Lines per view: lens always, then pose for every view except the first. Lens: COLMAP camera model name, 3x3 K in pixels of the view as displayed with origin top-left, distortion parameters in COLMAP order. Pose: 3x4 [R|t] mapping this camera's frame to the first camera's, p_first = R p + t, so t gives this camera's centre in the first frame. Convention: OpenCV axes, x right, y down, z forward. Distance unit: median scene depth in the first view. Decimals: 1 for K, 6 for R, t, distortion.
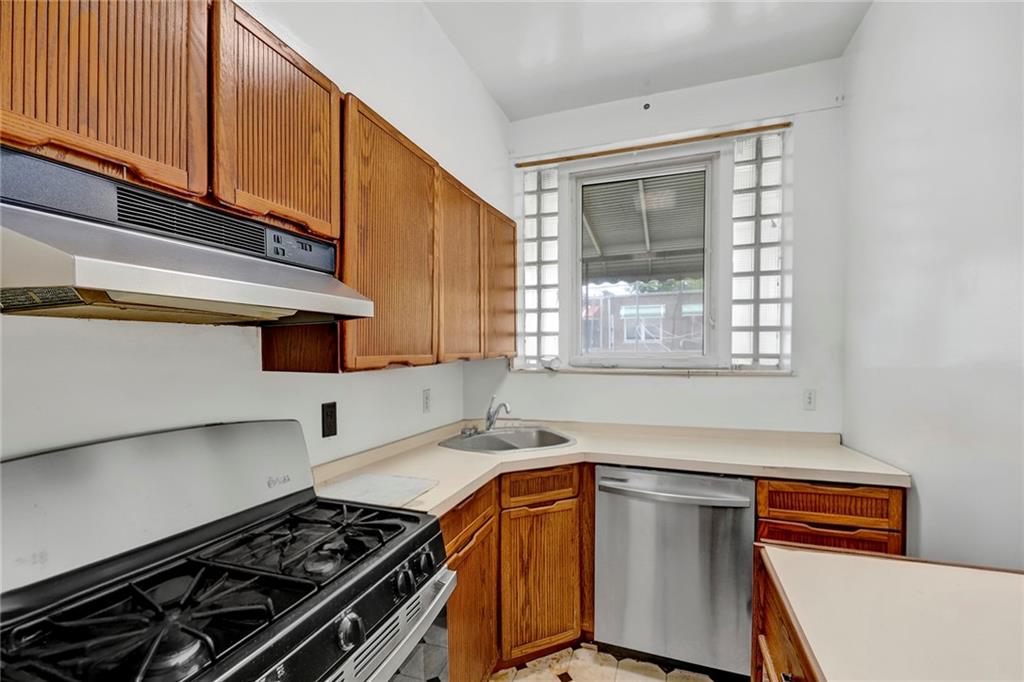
lens RADIAL K [[422.3, 0, 525.1], [0, 422.3, 347.6], [0, 0, 1]] dist [-0.001756, -0.000385]
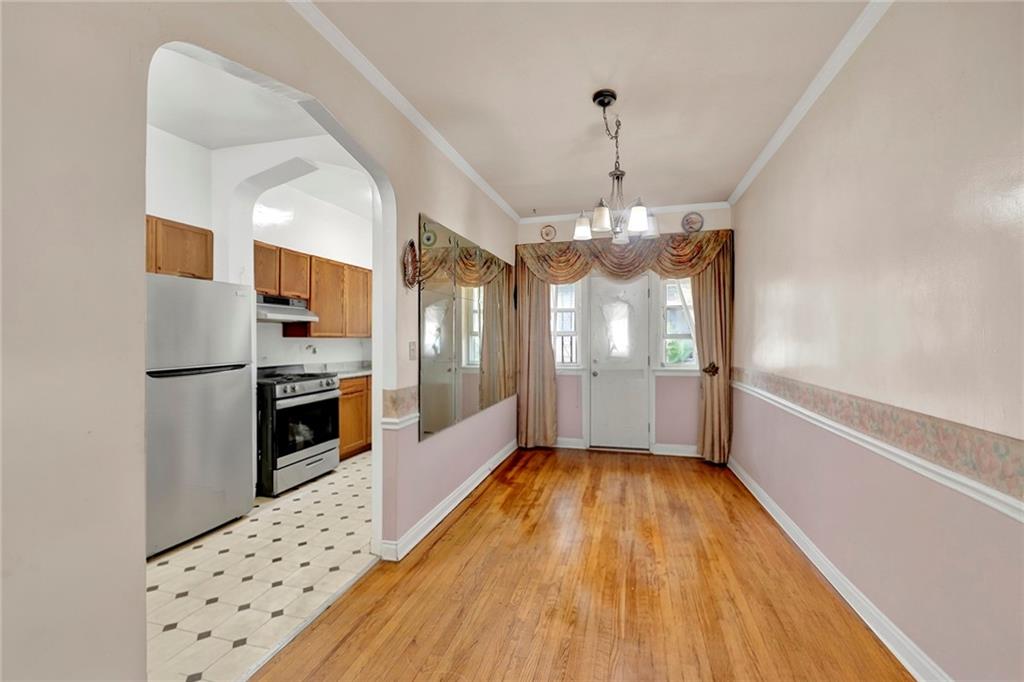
lens RADIAL K [[436.7, 0, 527.8], [0, 436.7, 339.0], [0, 0, 1]] dist [0.000780, -0.000365]
pose [[0.997002, 0.006923, 0.077071, 0.589273], [-0.006858, 0.999976, -0.001111, 0.035815], [-0.077077, 0.000579, 0.997025, -1.486953]]
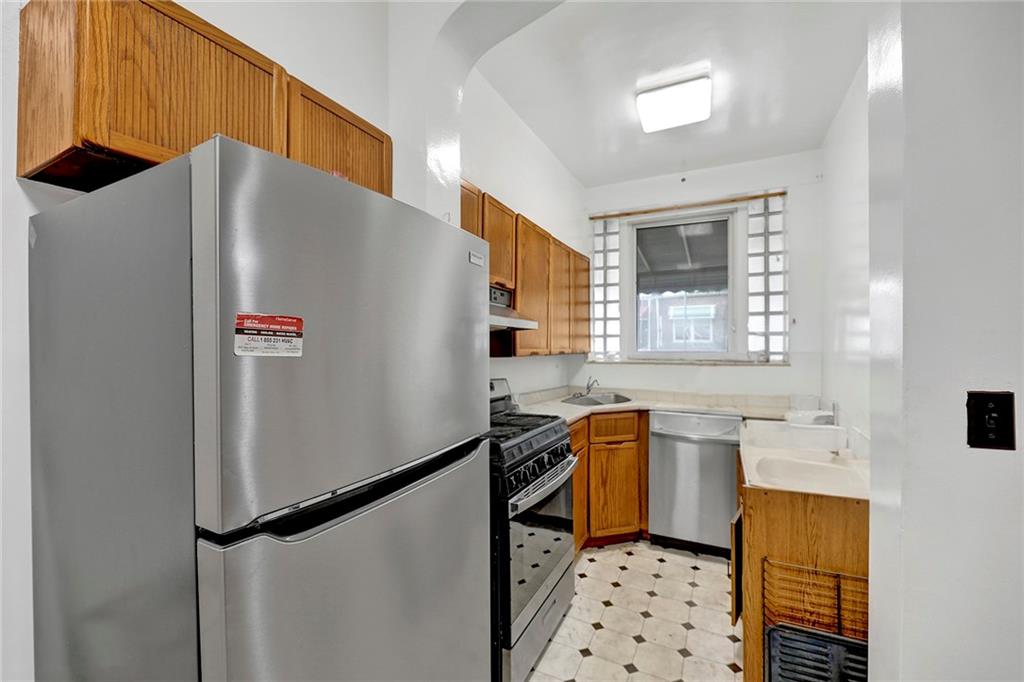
lens RADIAL K [[427.0, 0, 515.9], [0, 427.0, 330.7], [0, 0, 1]] dist [-0.001193, -0.000140]
pose [[0.992305, 0.003149, -0.123775, -0.105554], [-0.007827, 0.999272, -0.037329, 0.005900], [0.123567, 0.038010, 0.991608, -0.534483]]
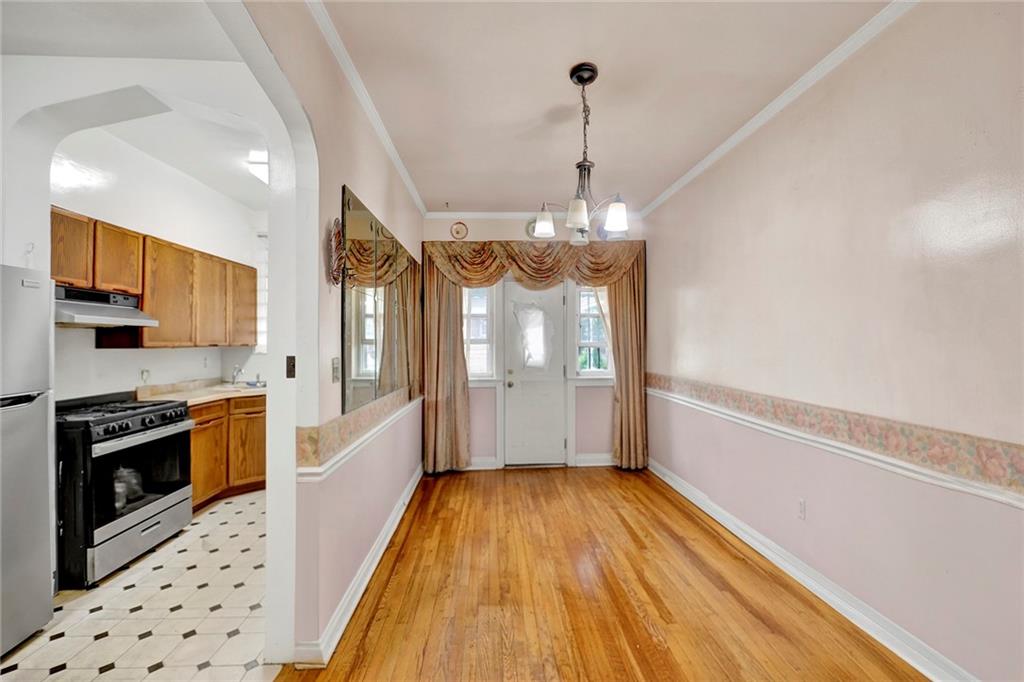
lens RADIAL K [[428.9, 0, 526.9], [0, 428.9, 340.2], [0, 0, 1]] dist [-0.001559, -0.003849]
pose [[0.925015, 0.007309, 0.379859, 0.388503], [-0.003825, 0.999943, -0.009925, 0.015135], [-0.379911, 0.007728, 0.924991, -1.204680]]
